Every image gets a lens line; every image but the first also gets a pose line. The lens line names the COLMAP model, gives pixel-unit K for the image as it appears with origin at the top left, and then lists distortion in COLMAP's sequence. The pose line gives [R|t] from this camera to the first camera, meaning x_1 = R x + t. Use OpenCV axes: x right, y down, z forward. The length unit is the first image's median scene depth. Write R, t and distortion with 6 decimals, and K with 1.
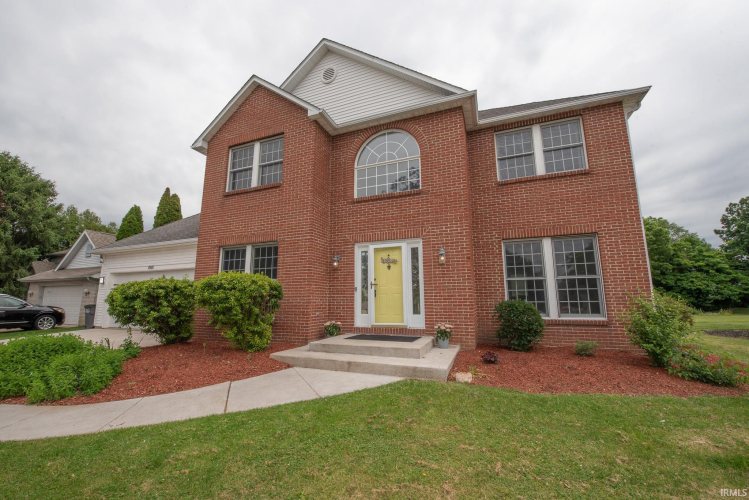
lens RADIAL K [[301.2, 0, 375.0], [0, 301.2, 251.5], [0, 0, 1]] dist [-0.015919, -0.000229]
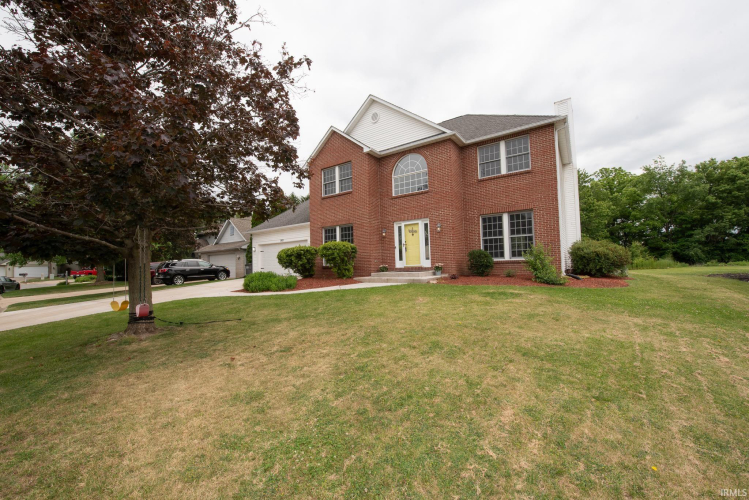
lens RADIAL K [[301.2, 0, 374.5], [0, 301.2, 251.3], [0, 0, 1]] dist [-0.015919, -0.000229]
pose [[0.972722, -0.035733, -0.229207, 0.228005], [0.063855, 0.991139, 0.116476, -0.071814], [0.223014, -0.127935, 0.966384, -0.787327]]
